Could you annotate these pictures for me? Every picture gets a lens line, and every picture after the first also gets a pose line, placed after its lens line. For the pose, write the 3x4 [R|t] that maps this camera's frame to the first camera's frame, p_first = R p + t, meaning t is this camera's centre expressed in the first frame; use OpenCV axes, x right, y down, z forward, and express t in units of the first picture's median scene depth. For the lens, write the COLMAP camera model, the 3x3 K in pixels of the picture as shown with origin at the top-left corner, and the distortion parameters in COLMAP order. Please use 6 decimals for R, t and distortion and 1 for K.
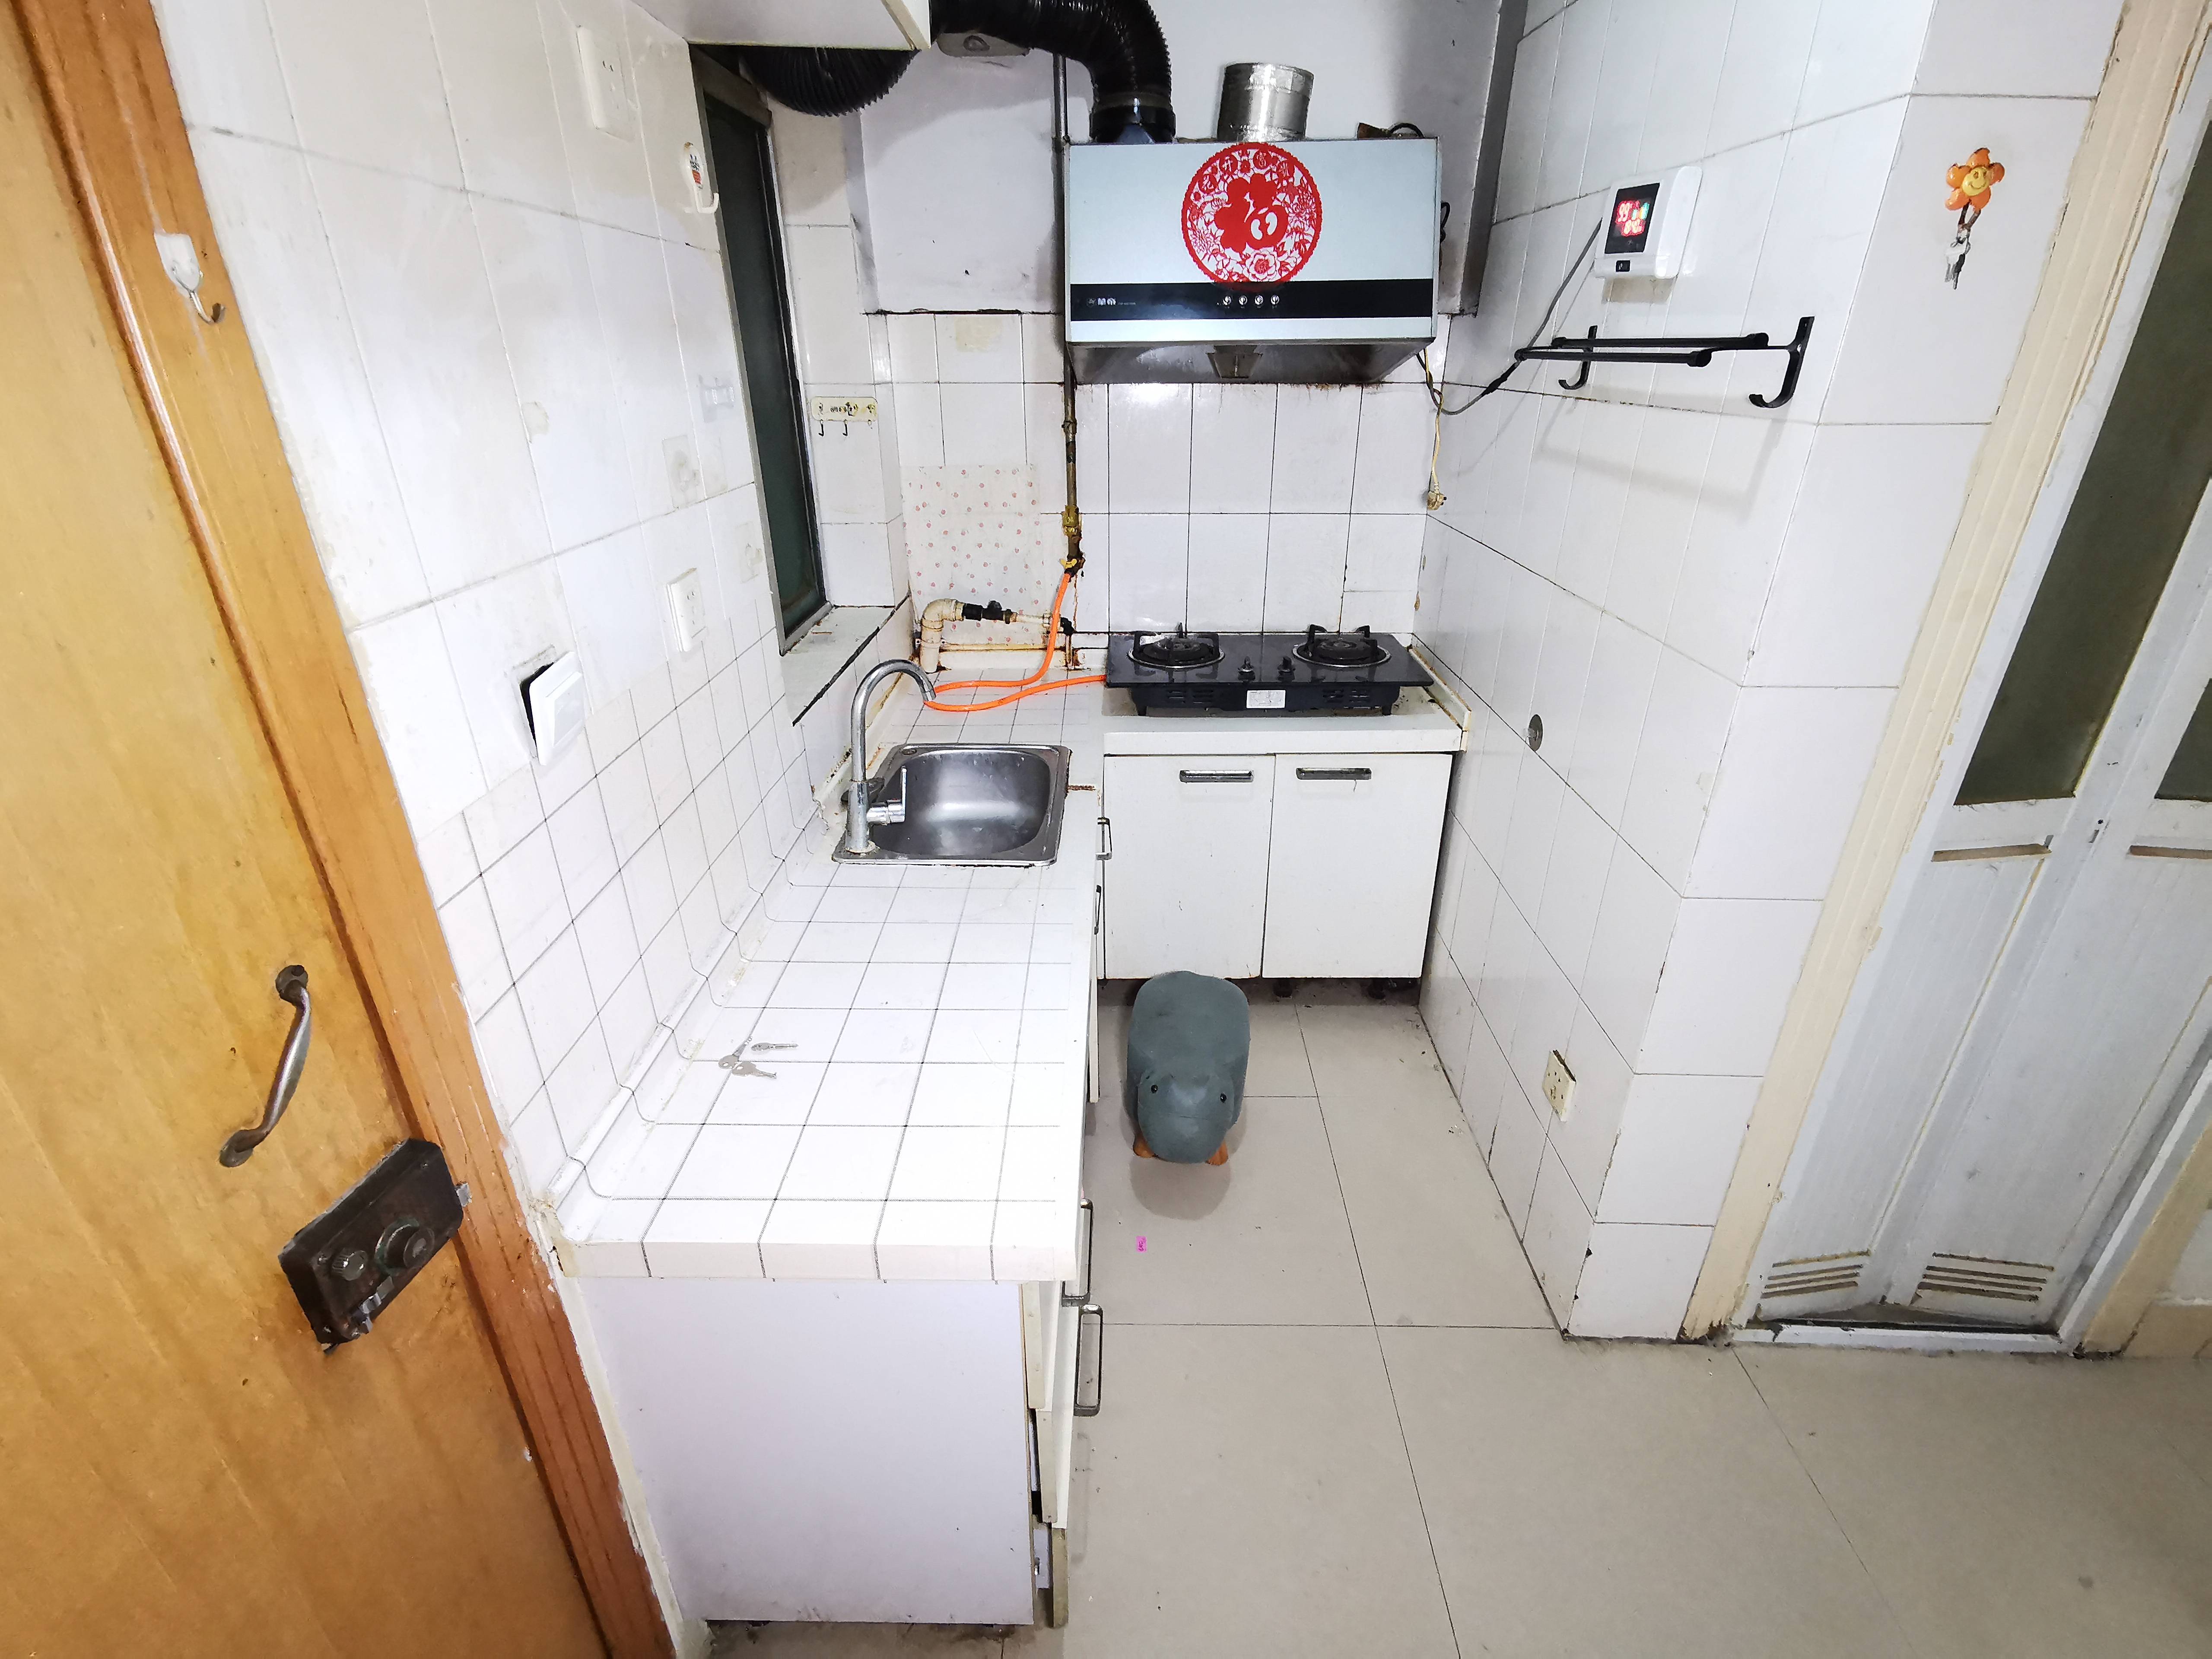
lens RADIAL K [[998.8, 0, 1106.0], [0, 998.8, 829.5], [0, 0, 1]] dist [-0.001906, -0.000318]
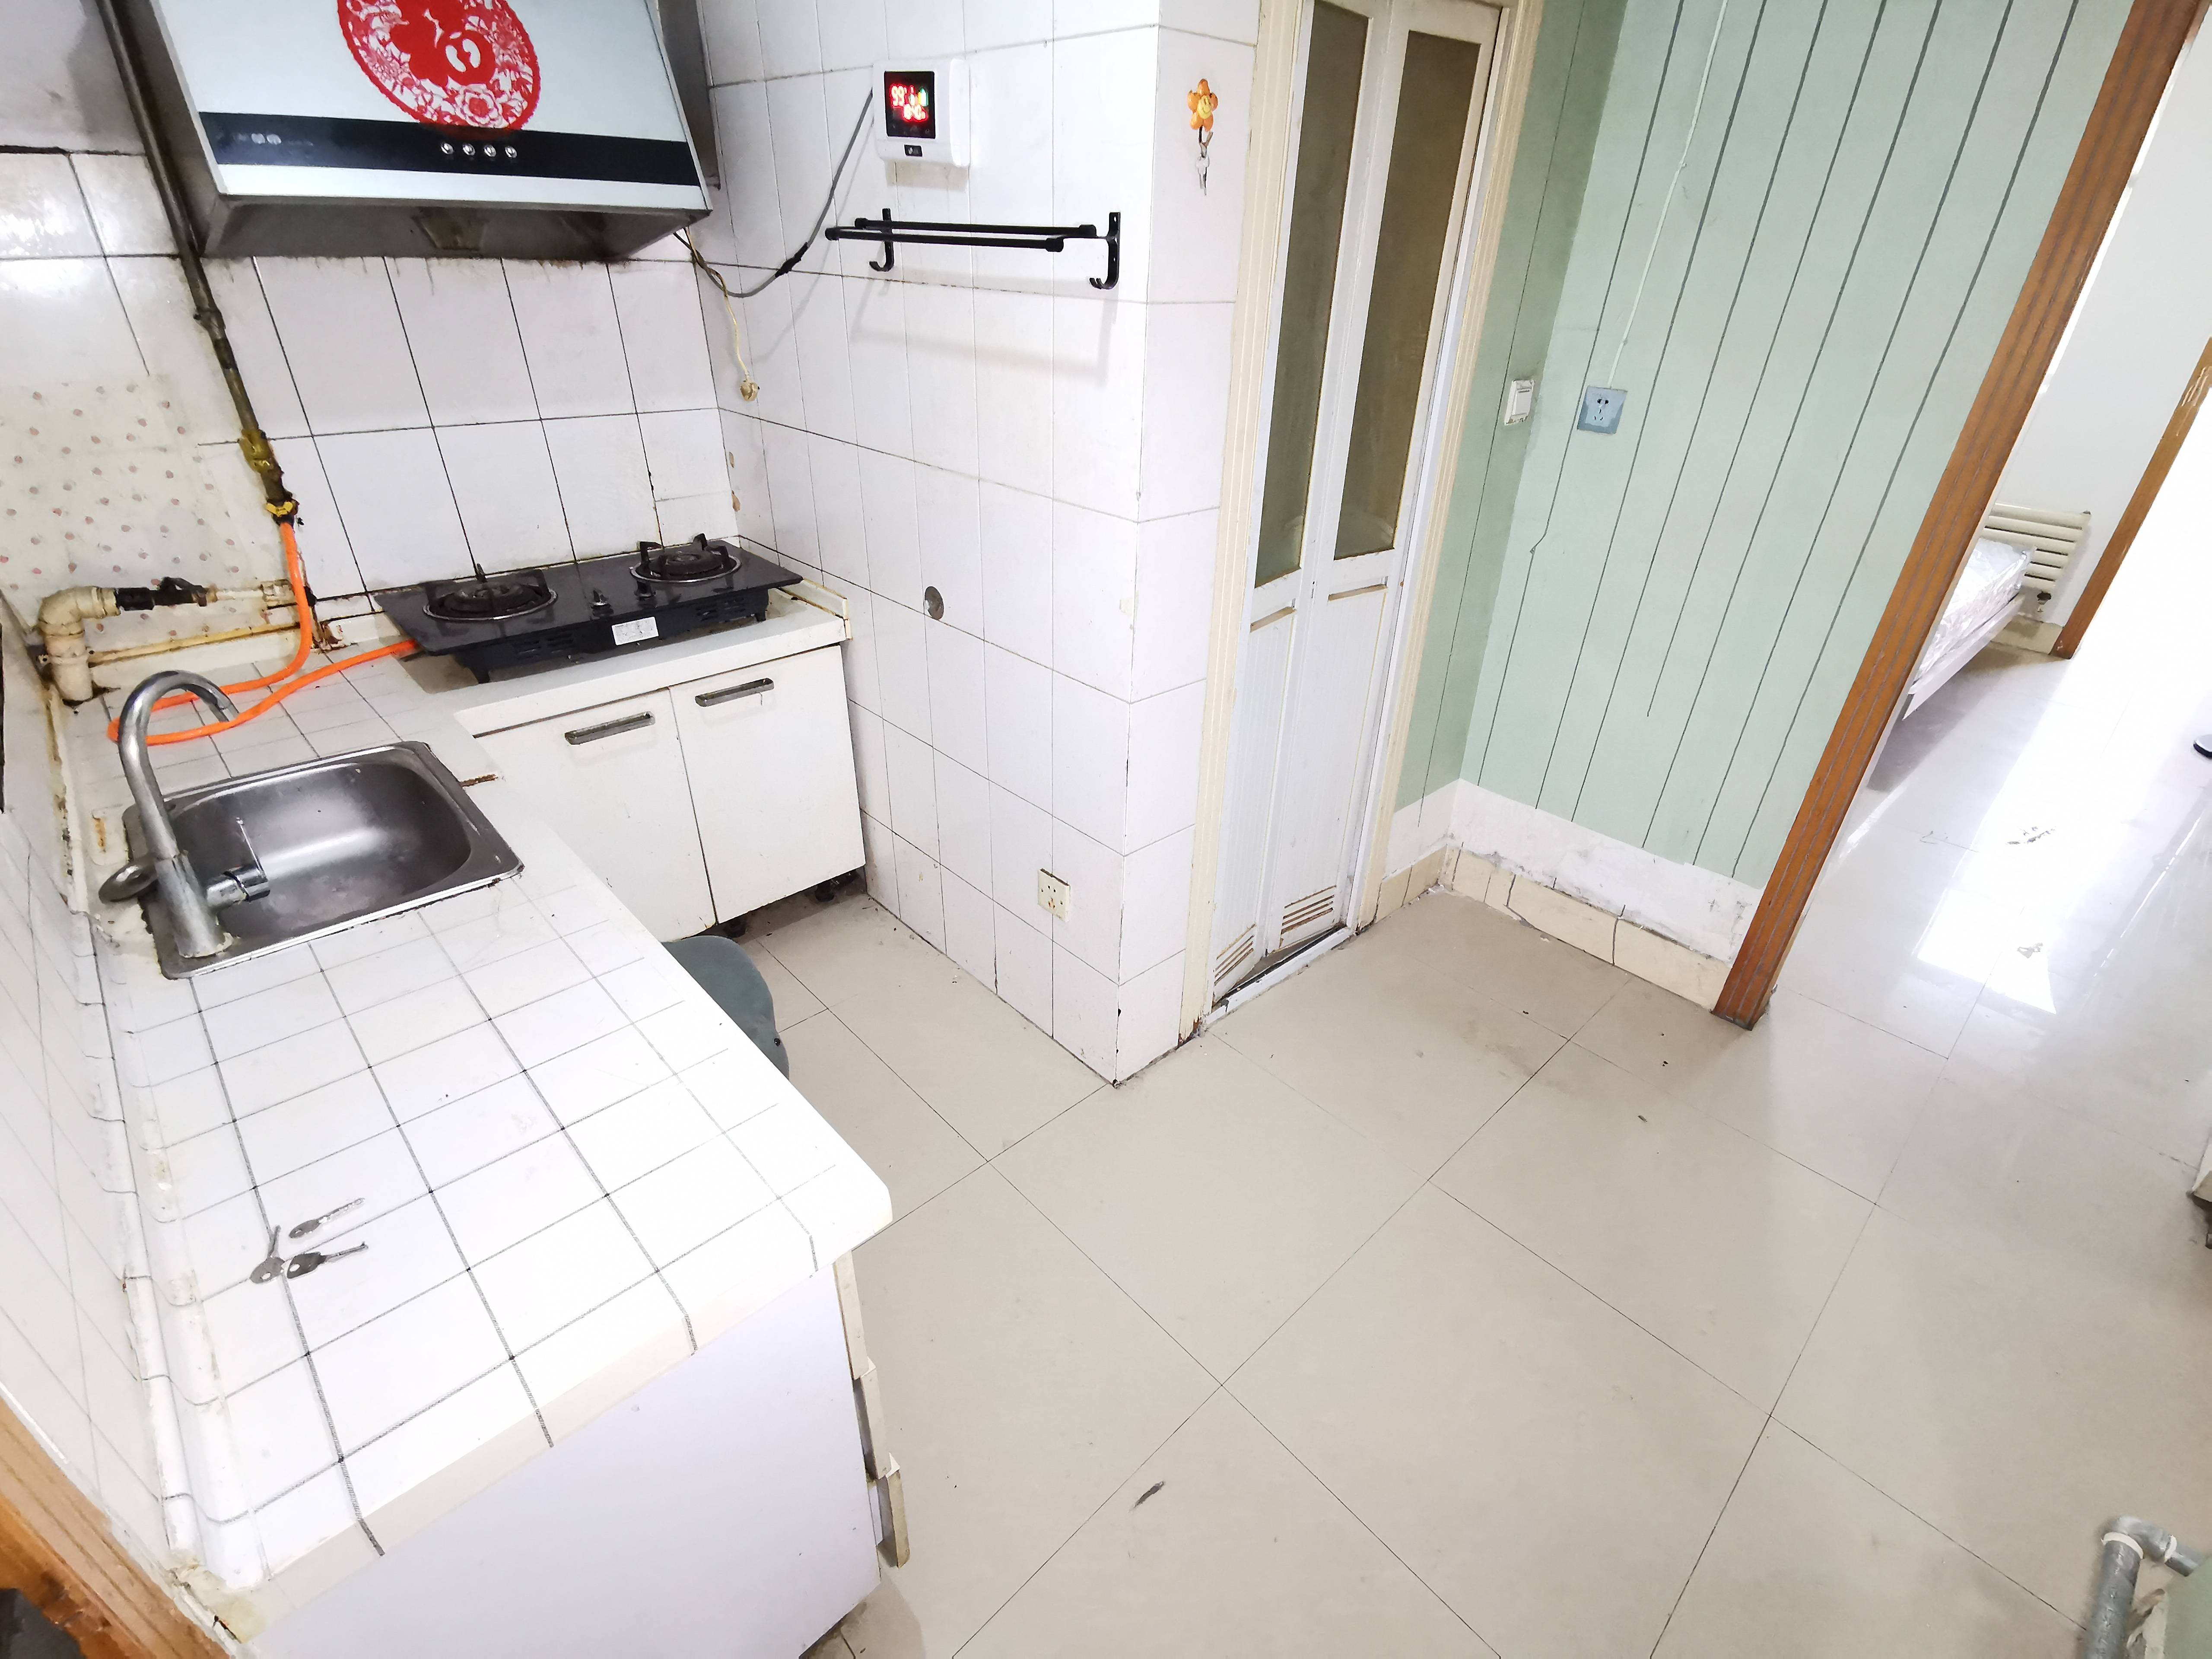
lens RADIAL K [[1009.5, 0, 1106.0], [0, 1009.5, 829.5], [0, 0, 1]] dist [0.018100, -0.008837]
pose [[0.715316, -0.330247, 0.615841, -0.173371], [0.274823, 0.943216, 0.186589, -0.017159], [-0.642492, 0.035777, 0.765457, 0.041304]]
